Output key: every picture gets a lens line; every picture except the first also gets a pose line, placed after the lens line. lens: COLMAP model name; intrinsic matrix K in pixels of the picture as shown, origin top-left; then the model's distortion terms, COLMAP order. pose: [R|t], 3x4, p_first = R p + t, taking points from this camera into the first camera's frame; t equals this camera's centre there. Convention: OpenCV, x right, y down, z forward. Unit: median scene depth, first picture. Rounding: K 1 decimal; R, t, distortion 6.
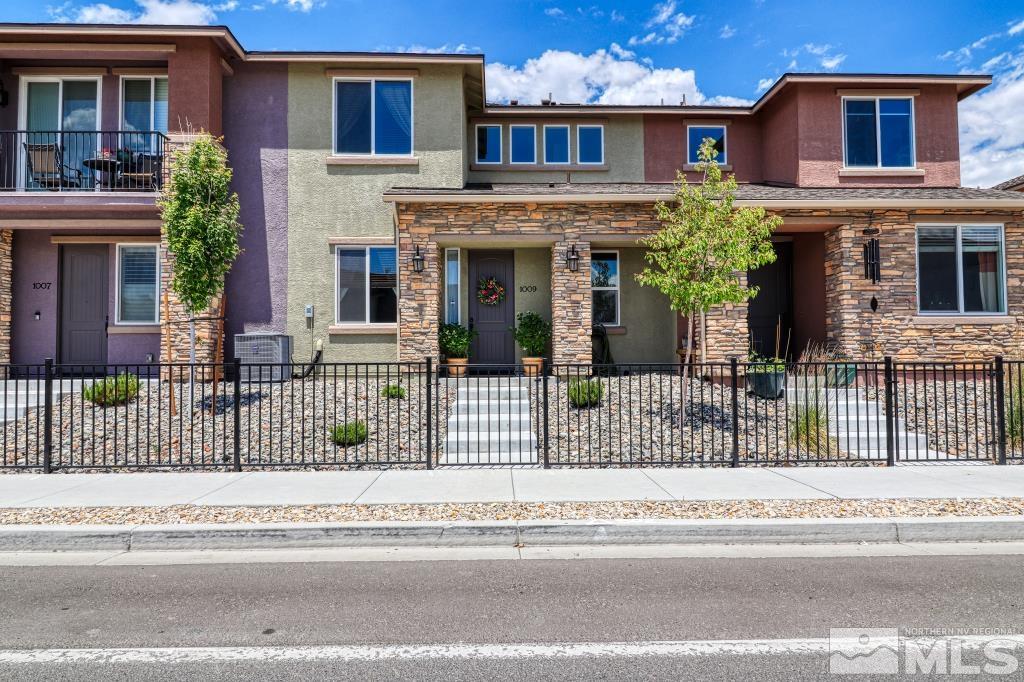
lens RADIAL K [[640.5, 0, 520.2], [0, 640.5, 338.8], [0, 0, 1]] dist [-0.003165, -0.000130]
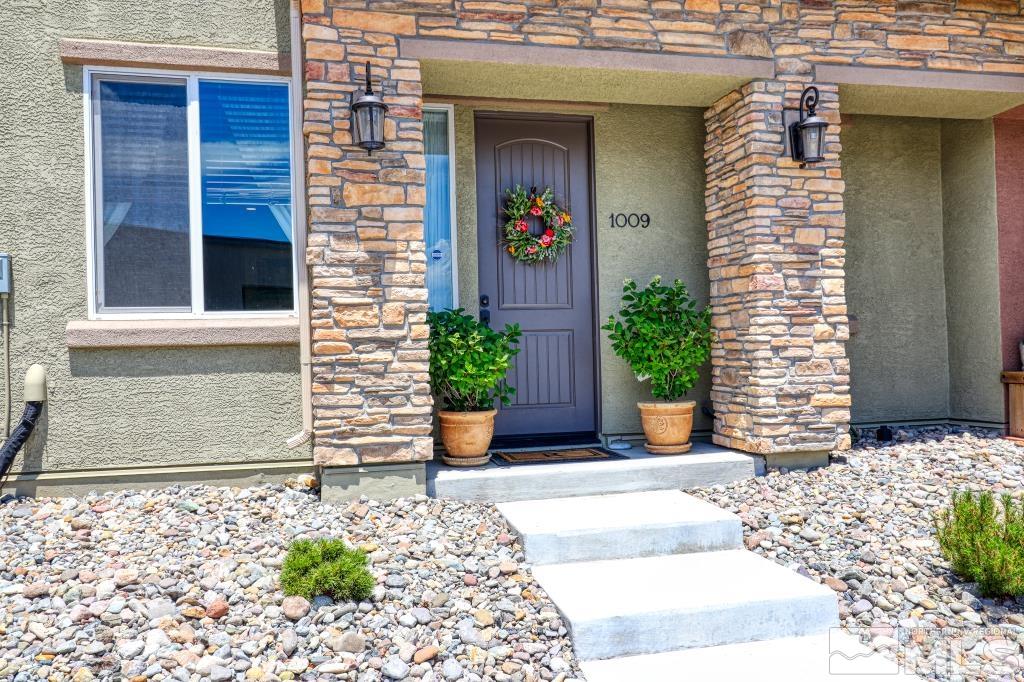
lens RADIAL K [[802.4, 0, 513.5], [0, 802.4, 344.3], [0, 0, 1]] dist [0.015926, -0.011184]
pose [[0.981546, -0.013780, 0.190728, -0.162694], [0.010623, 0.999789, 0.017567, -0.013643], [-0.190930, -0.015216, 0.981486, 0.581953]]
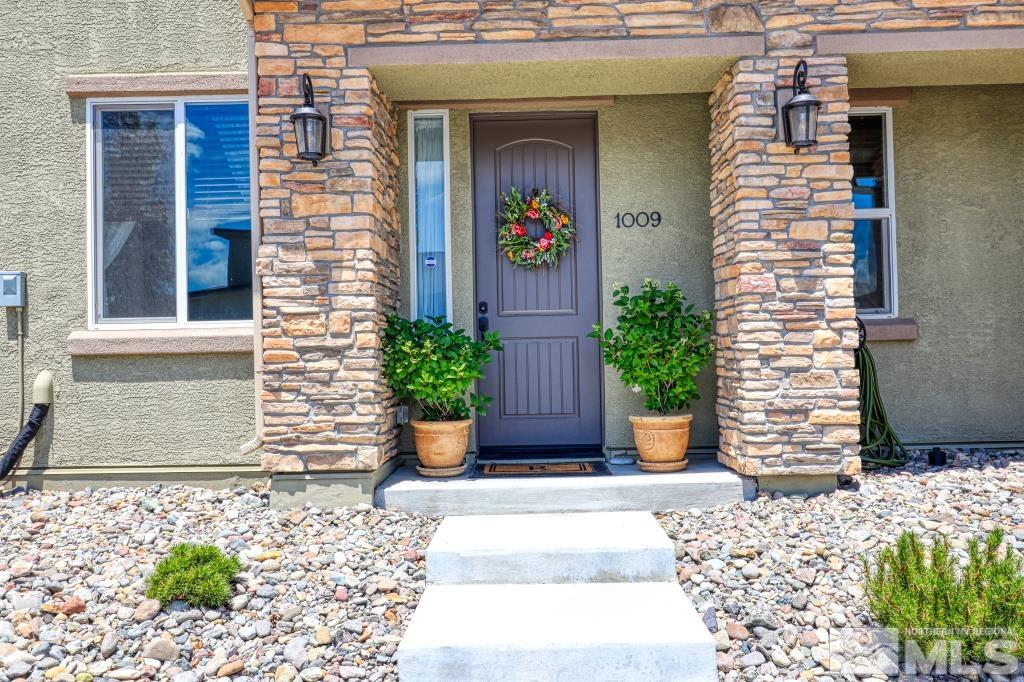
lens RADIAL K [[802.4, 0, 516.5], [0, 802.4, 344.4], [0, 0, 1]] dist [0.015926, -0.011184]
pose [[0.998604, -0.013638, -0.051037, -0.036883], [0.014146, 0.999854, 0.009600, -0.014101], [0.050899, -0.010309, 0.998651, 0.589494]]
